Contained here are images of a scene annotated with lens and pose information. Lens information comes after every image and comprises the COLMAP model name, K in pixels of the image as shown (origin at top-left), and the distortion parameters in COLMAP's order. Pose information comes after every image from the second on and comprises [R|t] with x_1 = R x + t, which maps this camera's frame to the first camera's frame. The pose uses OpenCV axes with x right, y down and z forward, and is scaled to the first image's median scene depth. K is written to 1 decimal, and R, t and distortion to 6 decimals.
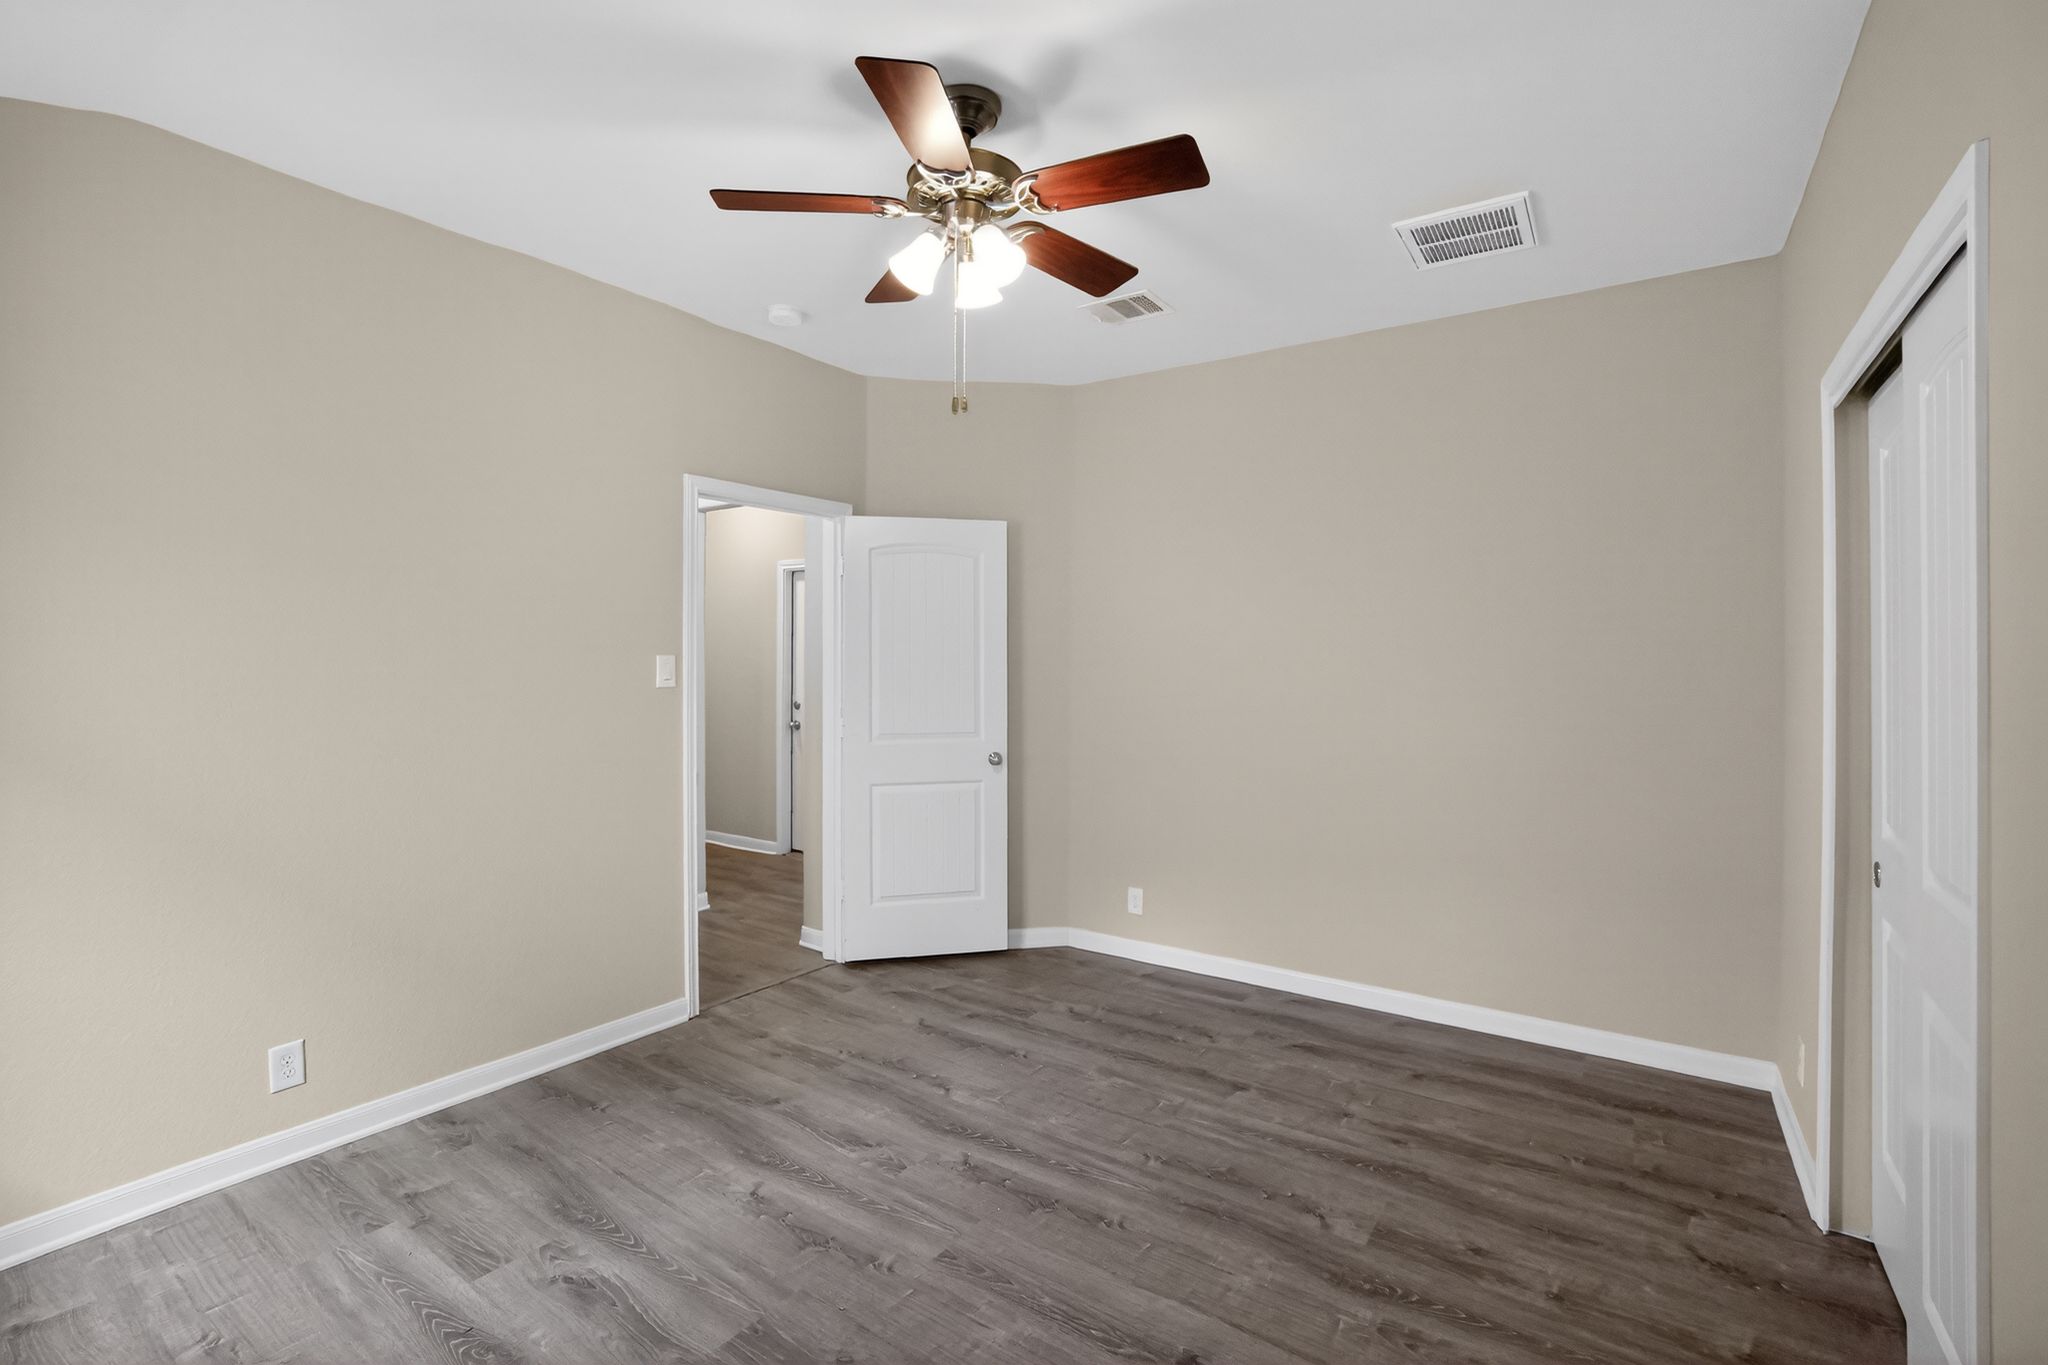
lens RADIAL K [[904.4, 0, 1018.9], [0, 904.4, 674.3], [0, 0, 1]] dist [-0.031667, 0.000191]
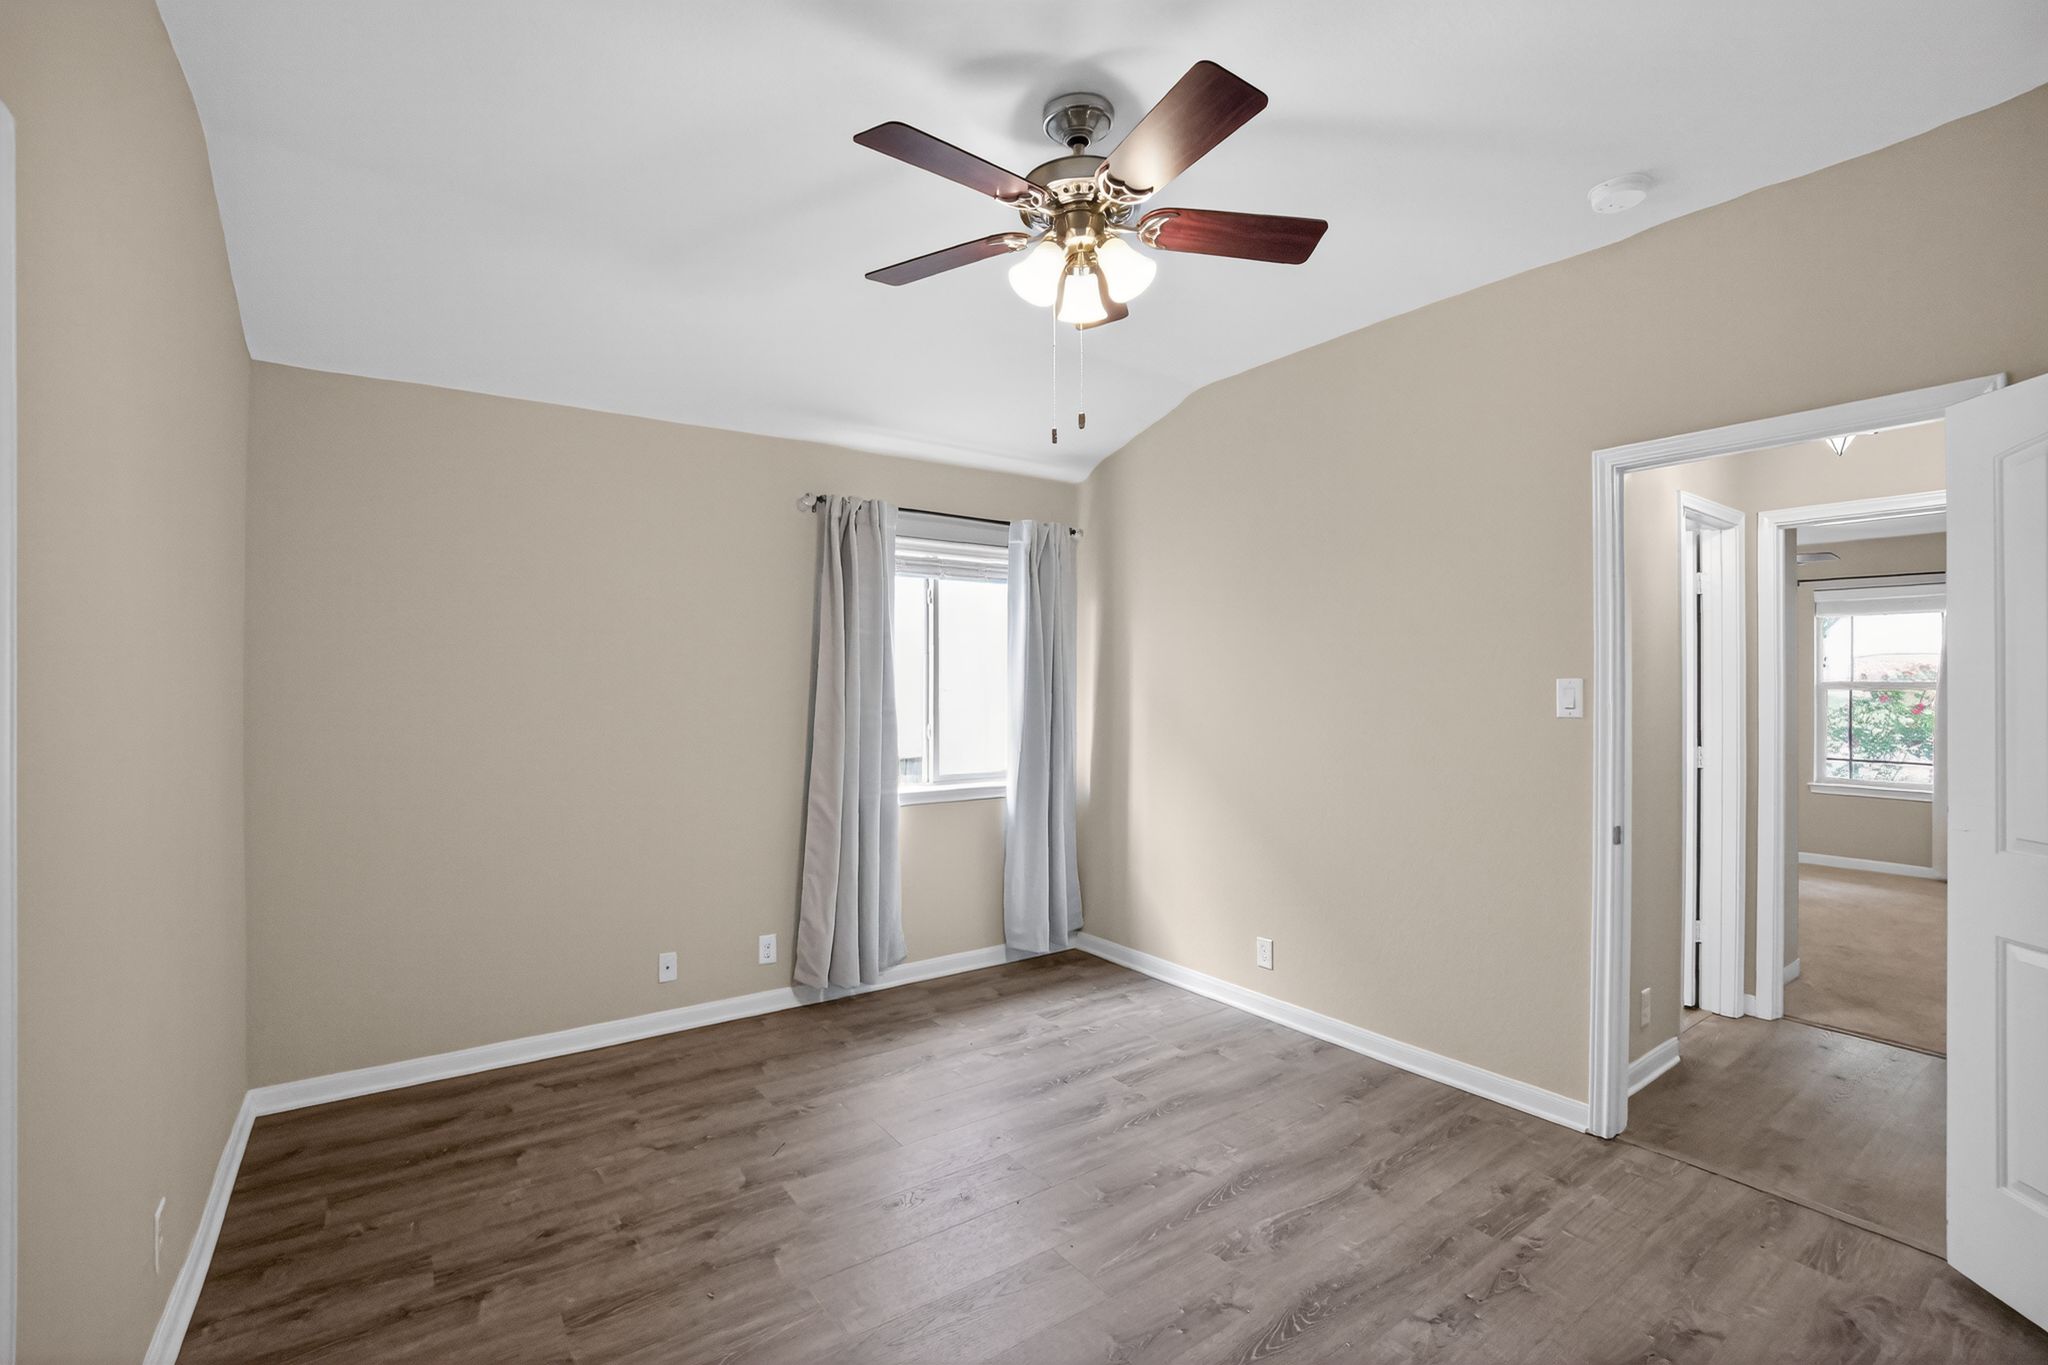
lens RADIAL K [[894.9, 0, 1029.0], [0, 894.9, 700.3], [0, 0, 1]] dist [0.000135, 0.000217]
pose [[-0.309864, 0.006262, -0.950760, 0.686237], [-0.013245, 0.999853, 0.010902, -0.004750], [0.950689, 0.015971, -0.309735, 0.969292]]
